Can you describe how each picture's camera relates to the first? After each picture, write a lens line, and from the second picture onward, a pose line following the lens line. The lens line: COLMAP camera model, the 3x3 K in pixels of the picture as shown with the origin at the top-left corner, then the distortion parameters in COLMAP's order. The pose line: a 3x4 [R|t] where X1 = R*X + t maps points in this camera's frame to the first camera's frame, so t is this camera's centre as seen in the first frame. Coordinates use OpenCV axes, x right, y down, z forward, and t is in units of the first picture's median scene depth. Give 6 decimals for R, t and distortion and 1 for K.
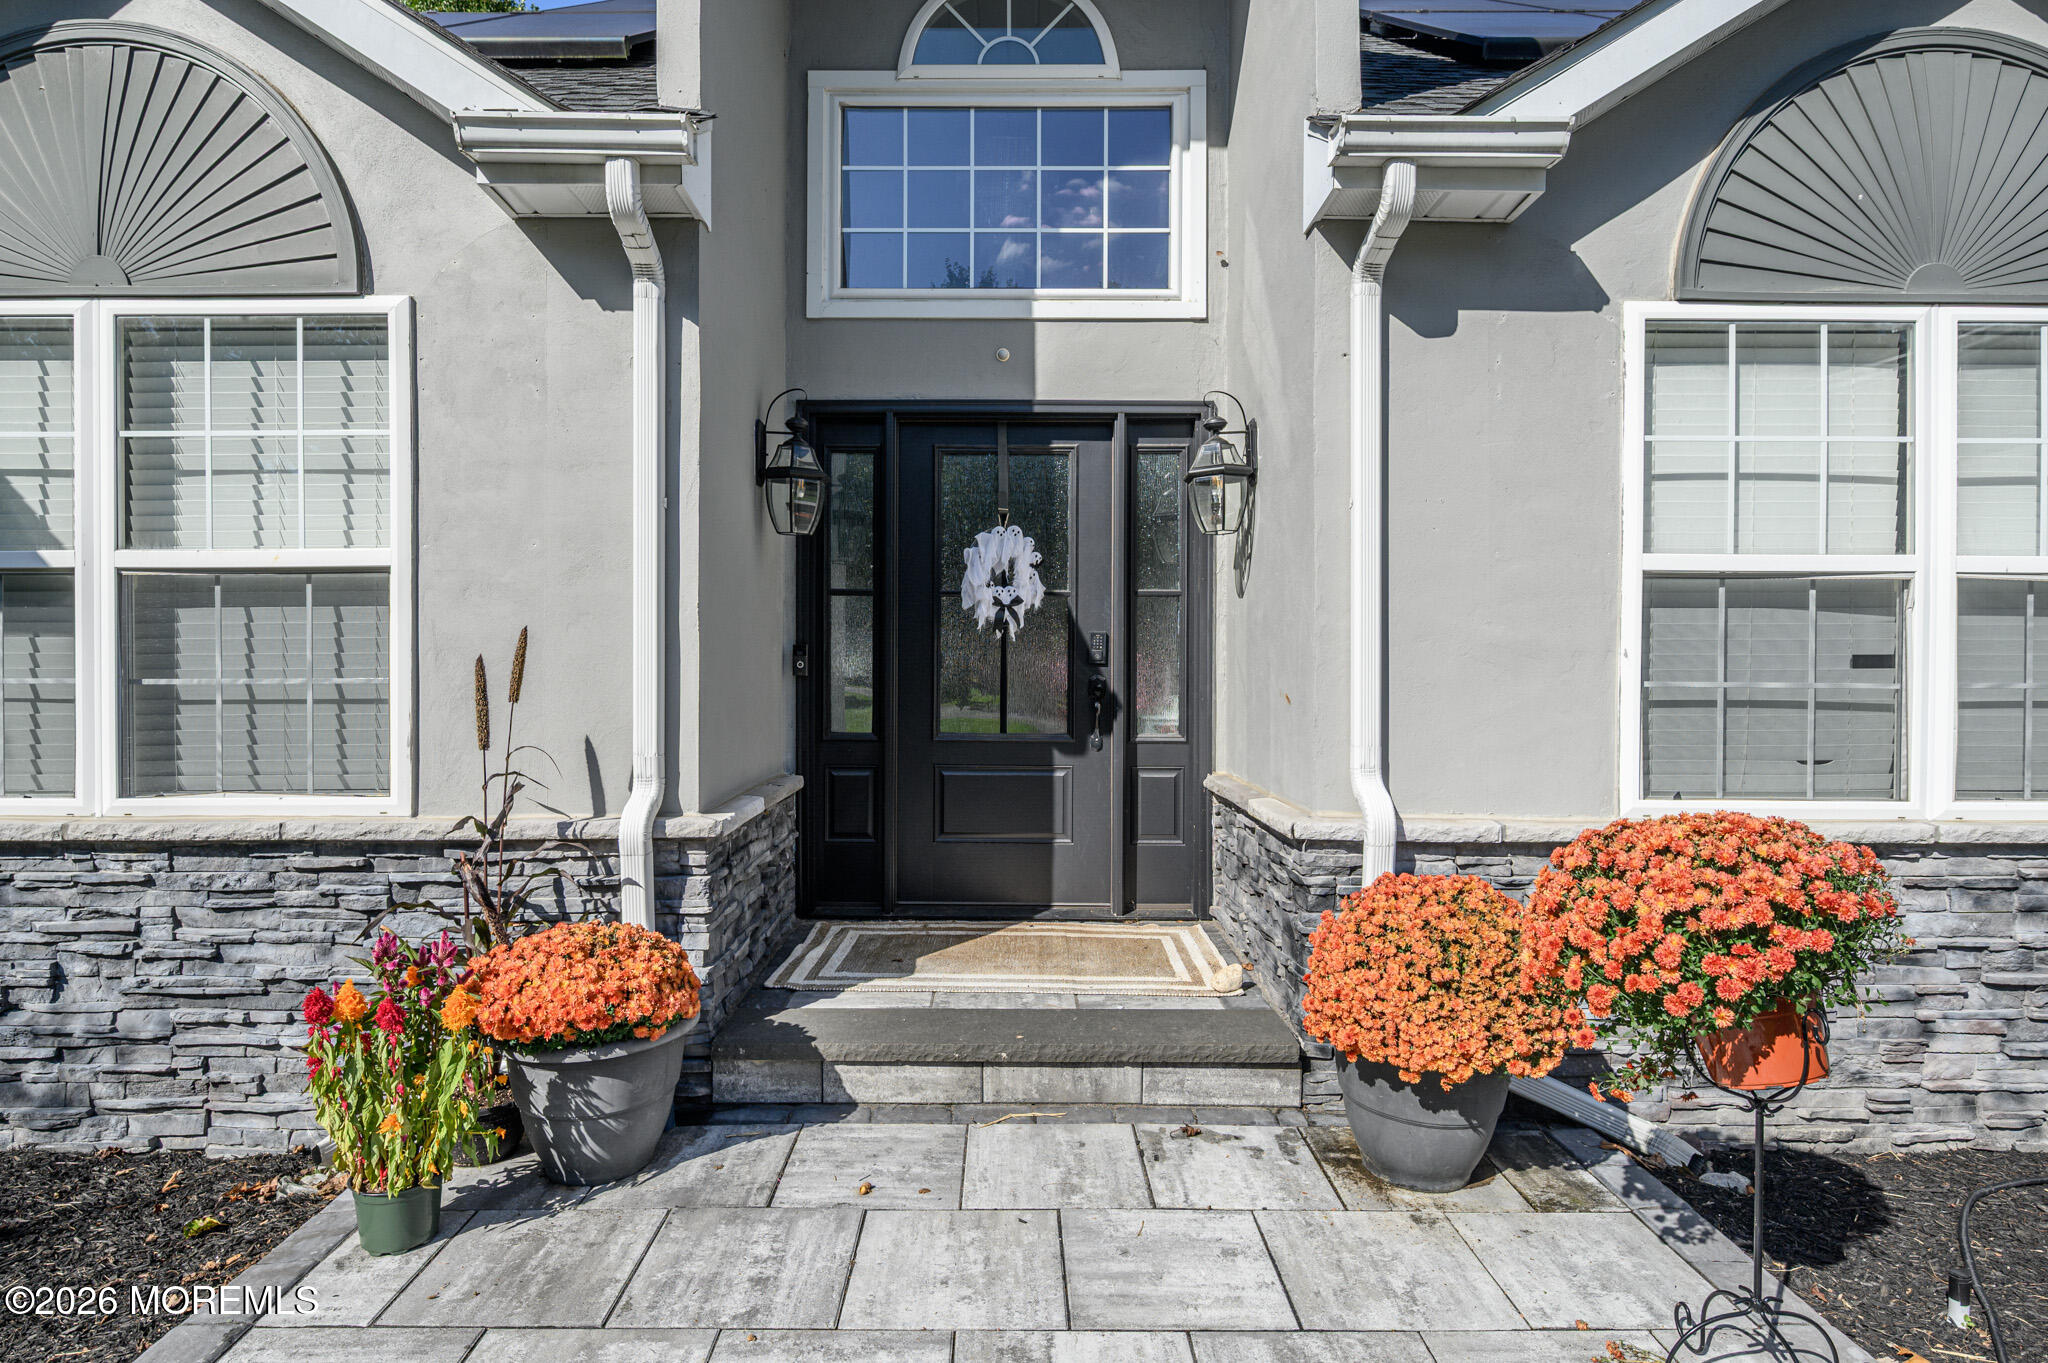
lens RADIAL K [[1122.3, 0, 1017.0], [0, 1122.3, 666.2], [0, 0, 1]] dist [-0.003170, -0.000775]
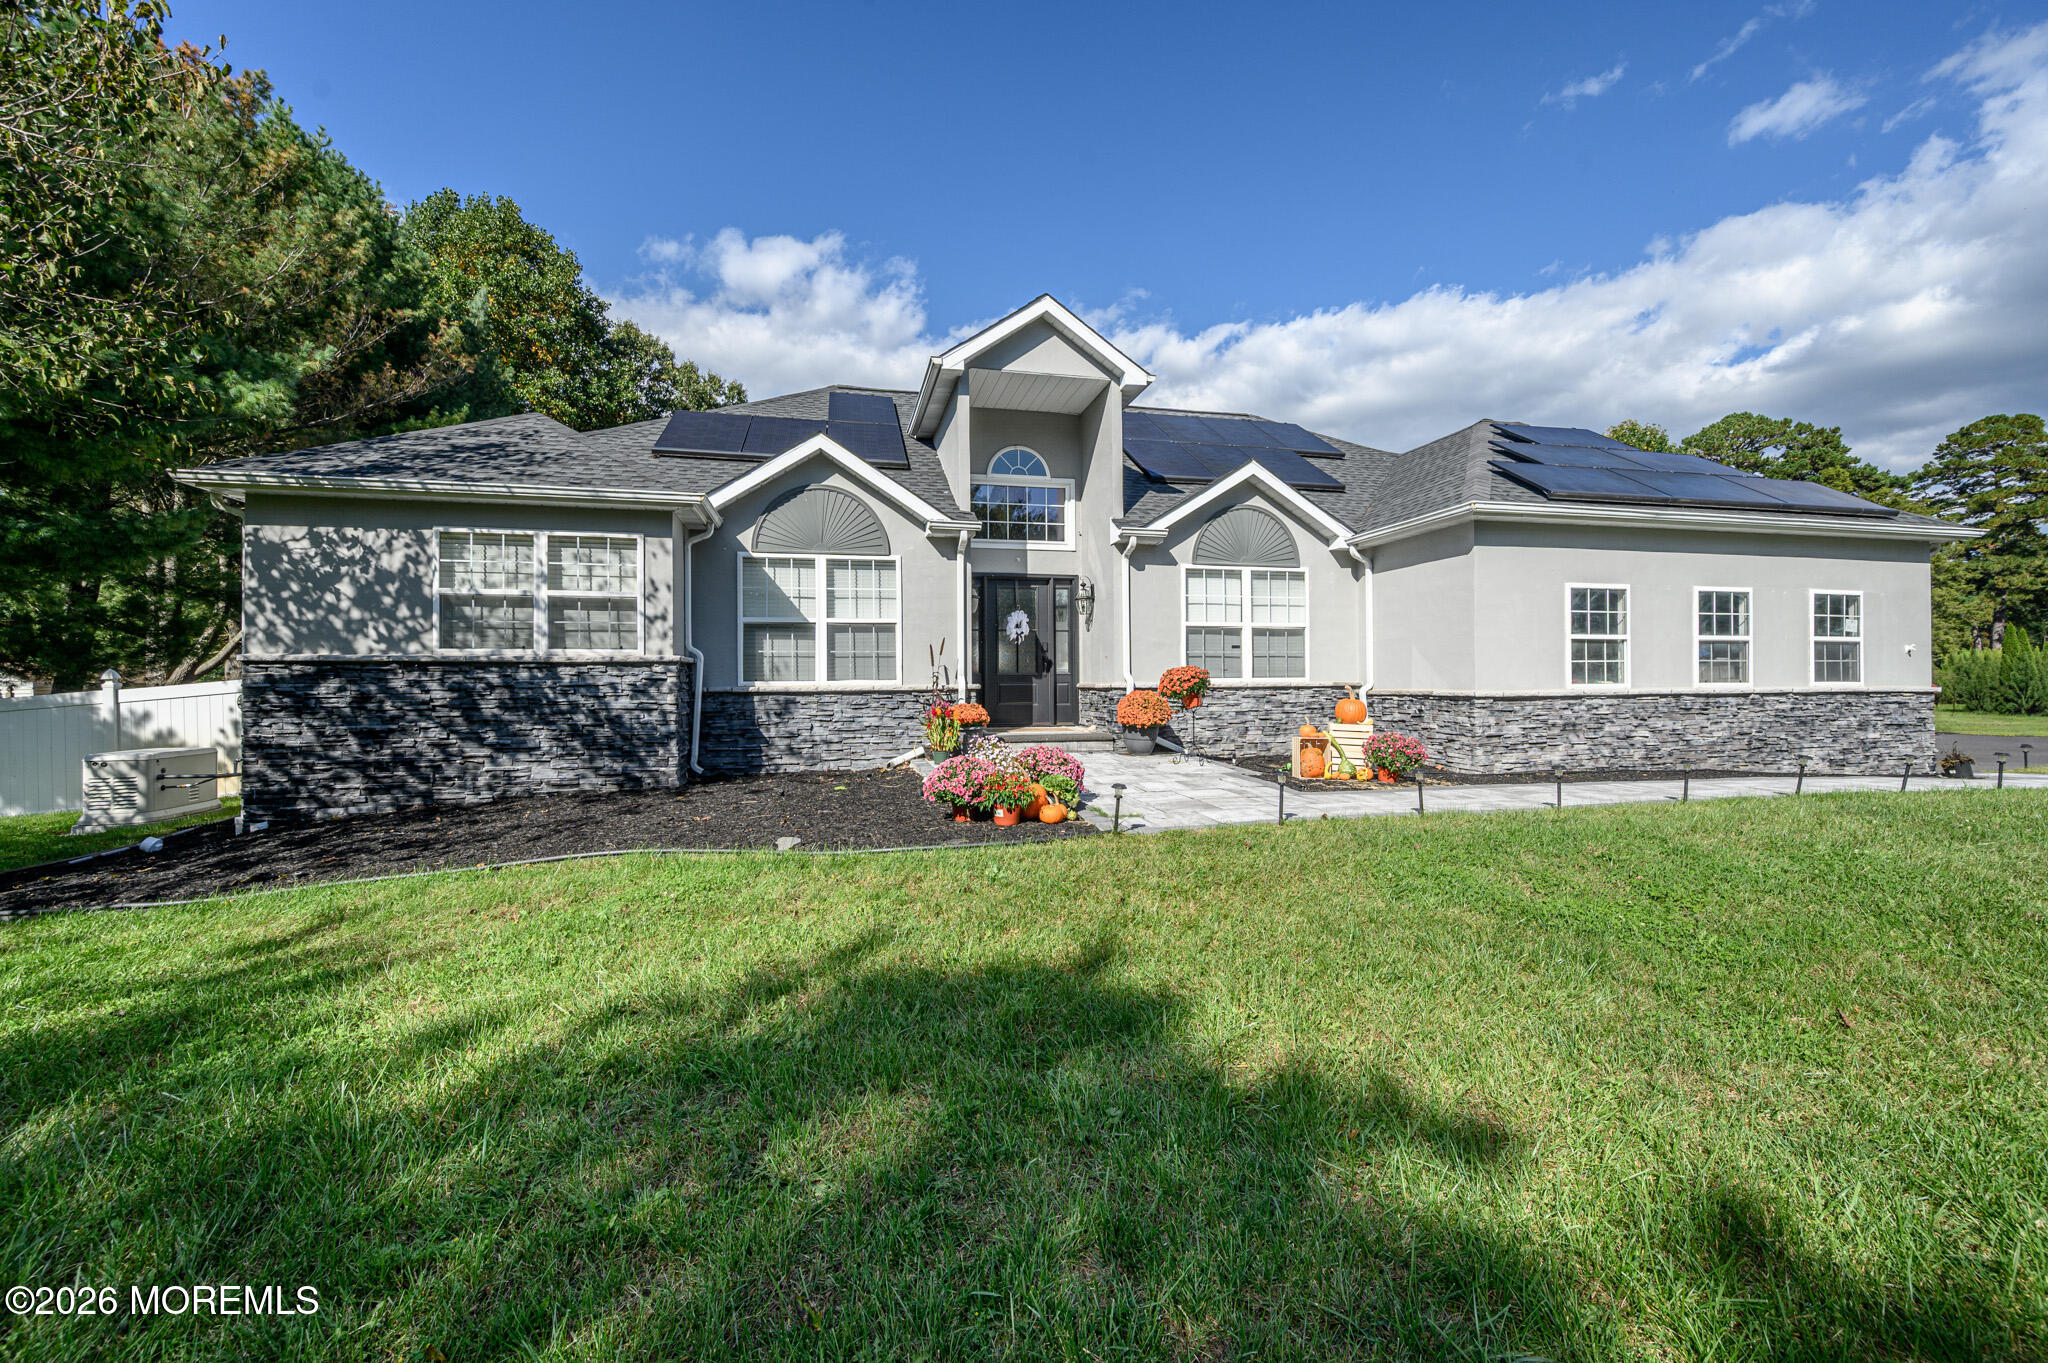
lens RADIAL K [[797.7, 0, 1021.6], [0, 797.7, 675.4], [0, 0, 1]] dist [0.001117, 0.000164]
pose [[0.974237, -0.007753, 0.225395, -0.760071], [0.010416, 0.999889, -0.010631, 0.133990], [-0.225288, 0.012705, 0.974209, -1.865248]]
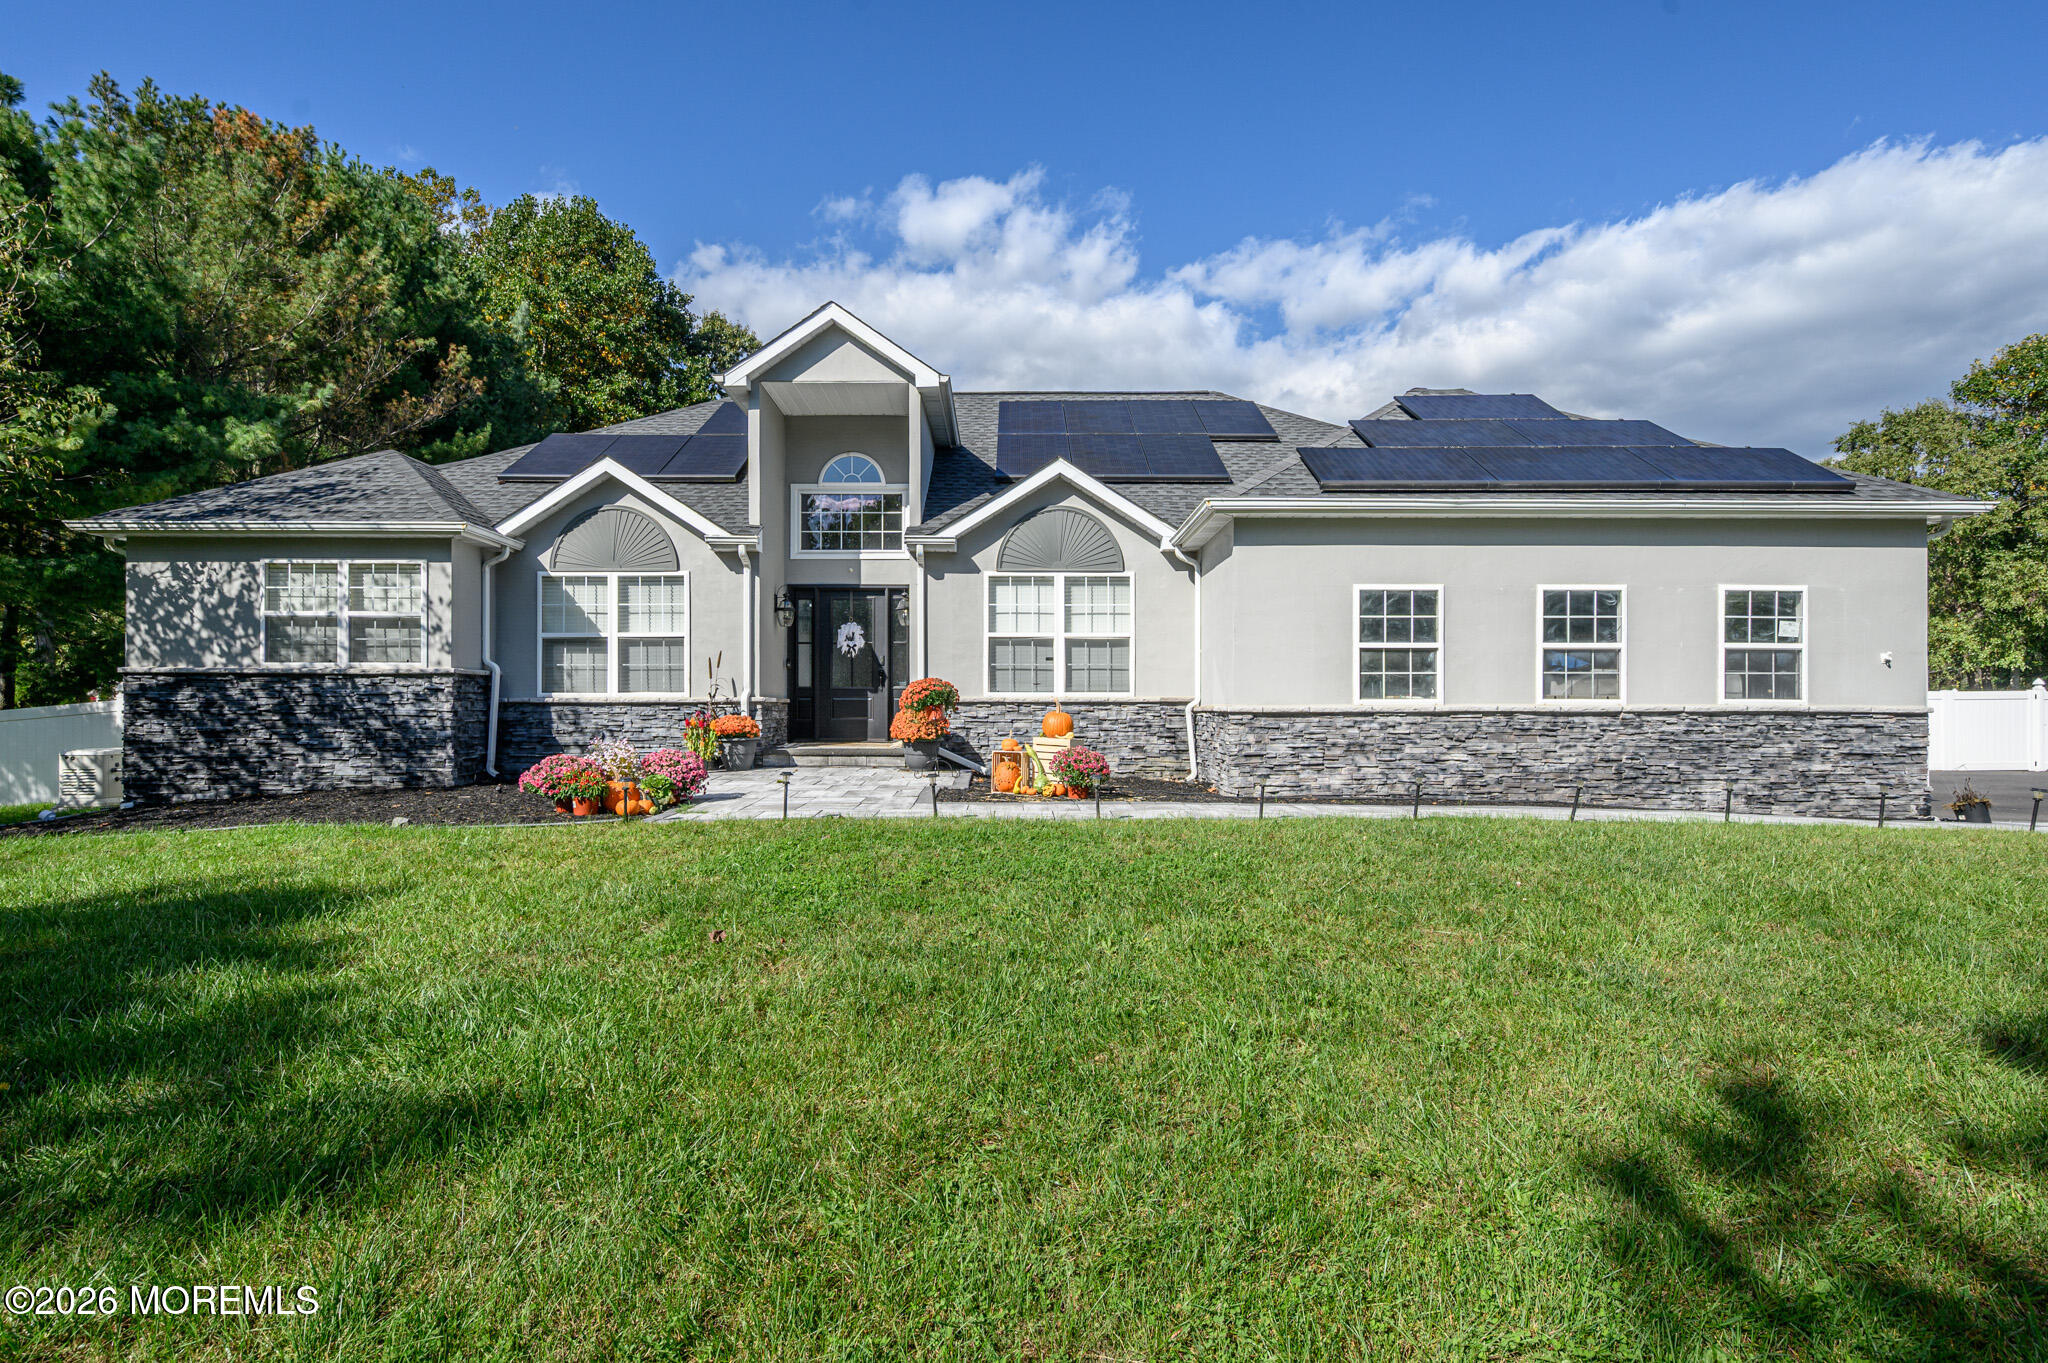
lens RADIAL K [[975.9, 0, 1024.7], [0, 975.9, 701.1], [0, 0, 1]] dist [-0.000597, 0.000636]
pose [[0.999973, -0.002978, 0.006753, 0.661133], [0.003047, 0.999943, -0.010224, 0.188007], [-0.006722, 0.010244, 0.999925, -2.569606]]
